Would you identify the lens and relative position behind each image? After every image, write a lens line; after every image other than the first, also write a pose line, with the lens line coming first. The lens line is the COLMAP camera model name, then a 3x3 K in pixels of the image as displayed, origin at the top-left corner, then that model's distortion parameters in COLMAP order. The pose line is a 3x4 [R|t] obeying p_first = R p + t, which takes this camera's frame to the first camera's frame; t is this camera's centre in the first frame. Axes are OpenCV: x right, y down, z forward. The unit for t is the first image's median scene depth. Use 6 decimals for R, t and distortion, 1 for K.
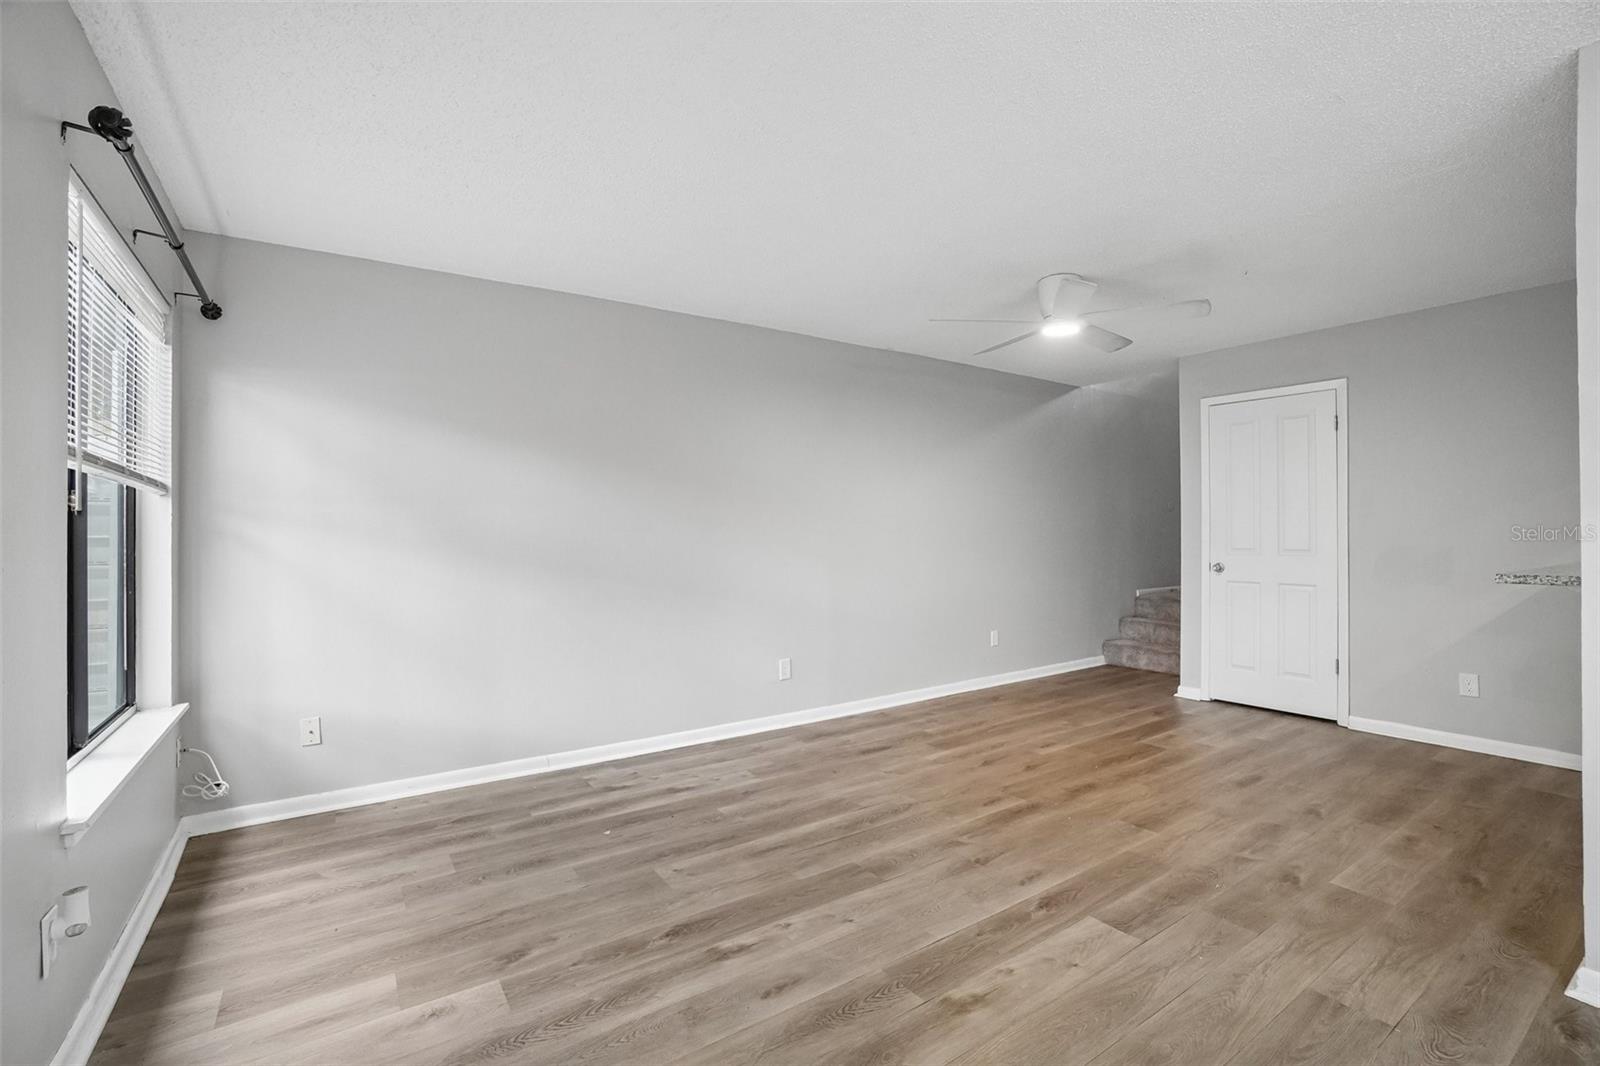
lens RADIAL K [[710.6, 0, 796.0], [0, 710.6, 530.5], [0, 0, 1]] dist [-0.061402, 0.021903]
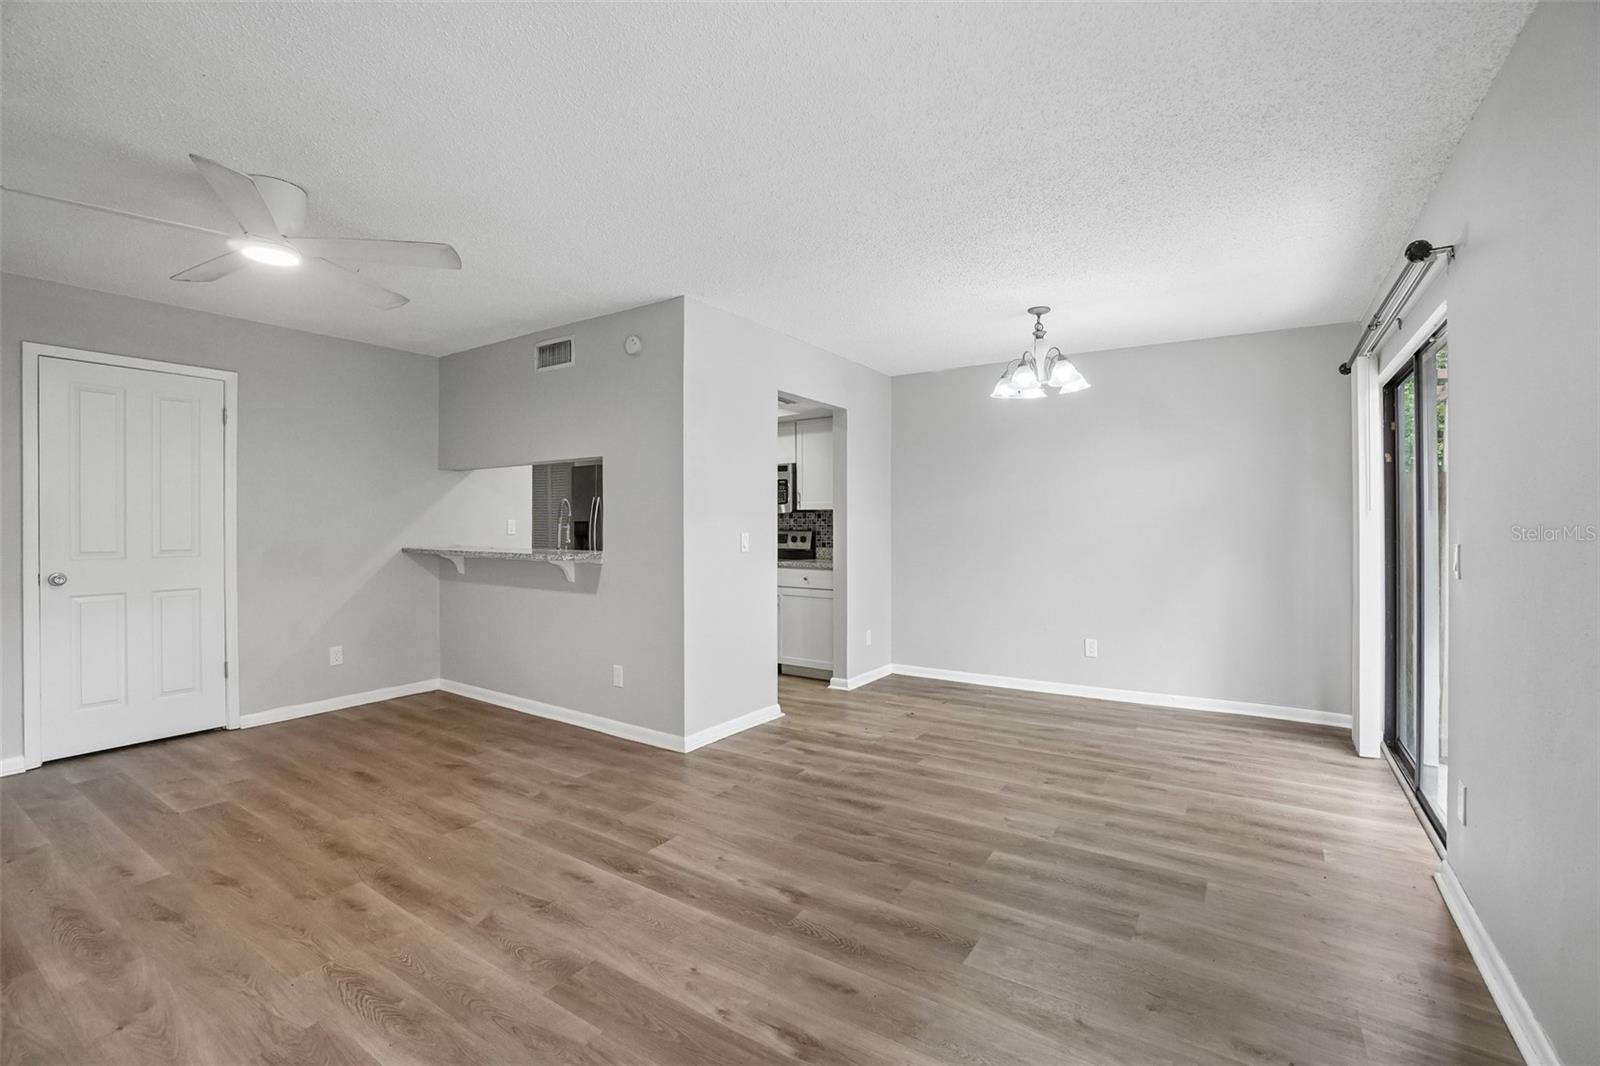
lens RADIAL K [[710.6, 0, 801.5], [0, 710.6, 526.9], [0, 0, 1]] dist [-0.061402, 0.021903]
pose [[-0.380718, -0.002377, 0.924688, -0.543478], [0.001742, 0.999993, 0.003288, -0.004943], [-0.924690, 0.002862, -0.380711, 0.830841]]
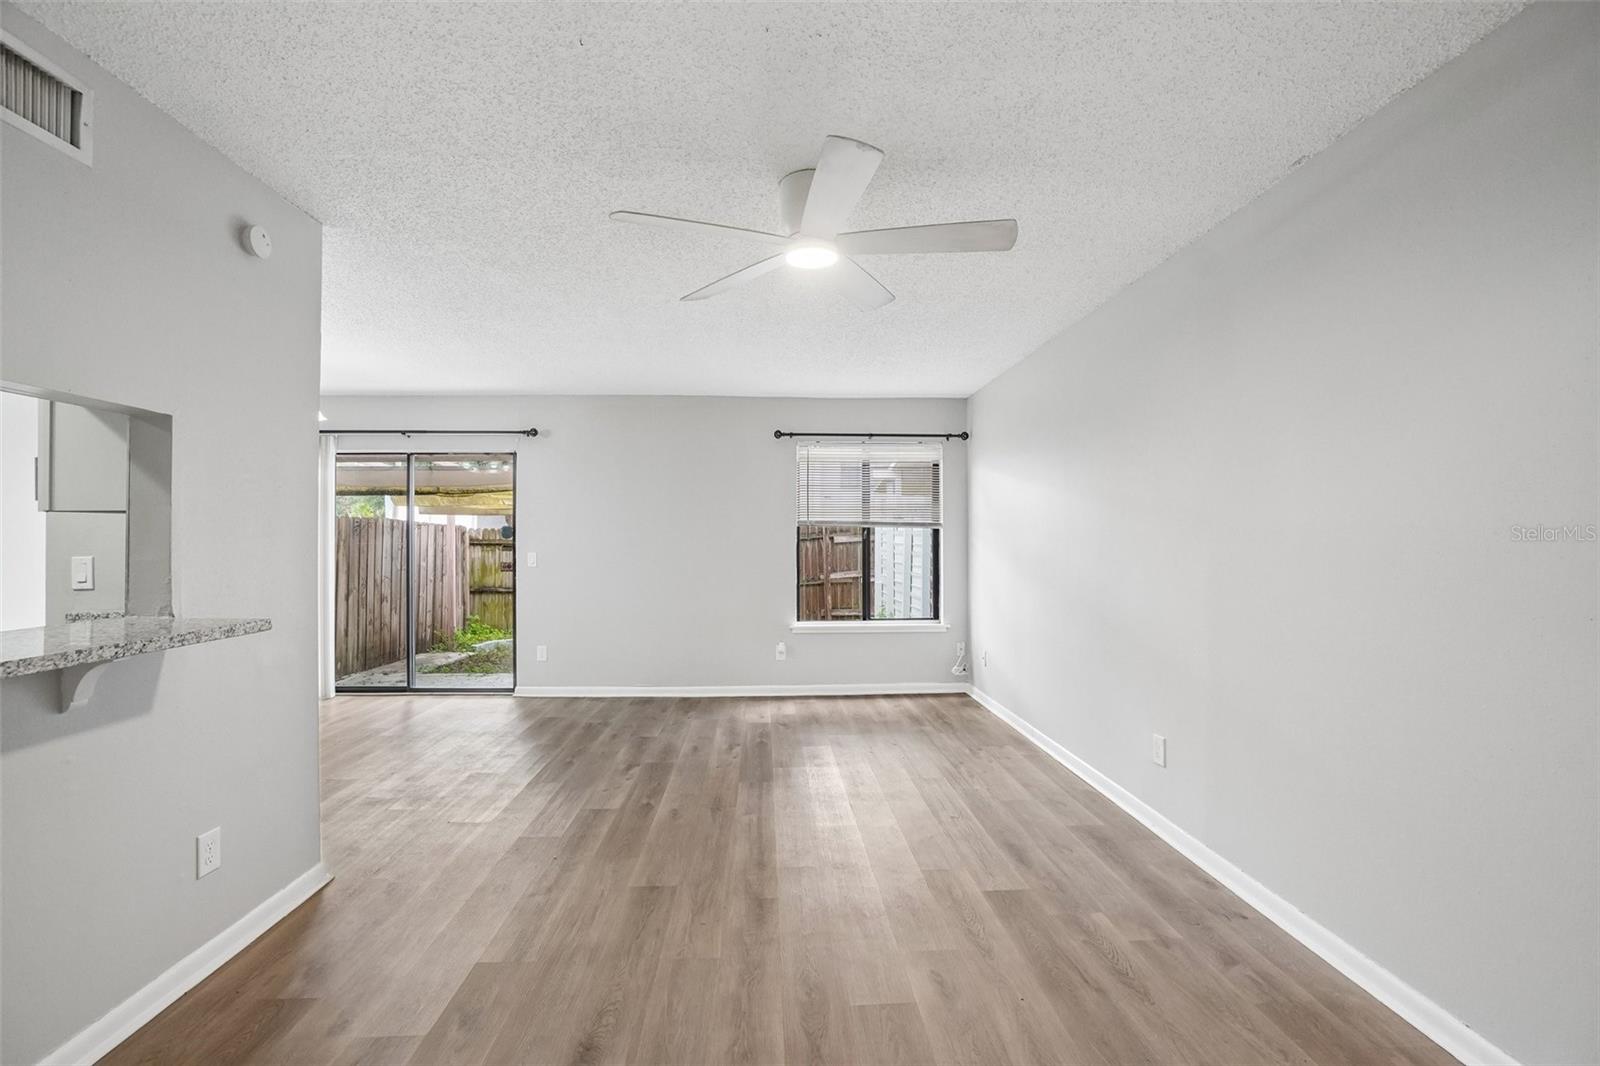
lens RADIAL K [[710.6, 0, 796.1], [0, 710.6, 527.0], [0, 0, 1]] dist [-0.061402, 0.021903]
pose [[-0.522300, -0.009538, -0.852708, 1.047165], [0.005012, 0.999886, -0.014255, -0.021721], [0.852747, -0.011719, -0.522193, 1.461182]]
